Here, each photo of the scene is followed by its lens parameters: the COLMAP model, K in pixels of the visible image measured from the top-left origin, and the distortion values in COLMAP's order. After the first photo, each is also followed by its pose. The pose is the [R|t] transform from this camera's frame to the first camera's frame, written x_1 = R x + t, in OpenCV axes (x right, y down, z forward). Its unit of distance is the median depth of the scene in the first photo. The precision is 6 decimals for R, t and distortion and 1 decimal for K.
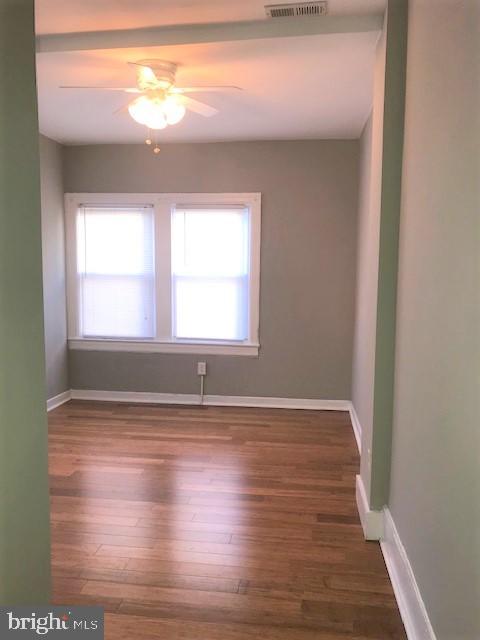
lens RADIAL K [[526.8, 0, 238.8], [0, 526.8, 313.1], [0, 0, 1]] dist [0.005061, -0.007376]
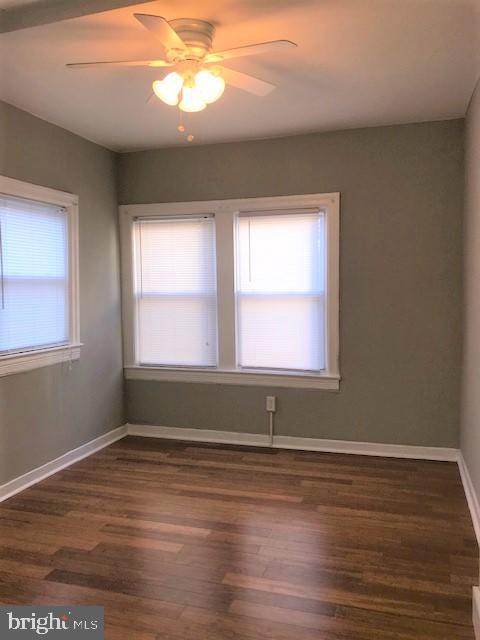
lens RADIAL K [[526.8, 0, 238.8], [0, 526.8, 313.1], [0, 0, 1]] dist [0.005061, -0.007376]
pose [[0.984076, -0.015601, -0.177061, 0.032060], [0.011018, 0.999579, -0.026839, -0.018837], [0.177405, 0.024461, 0.983834, 0.167622]]
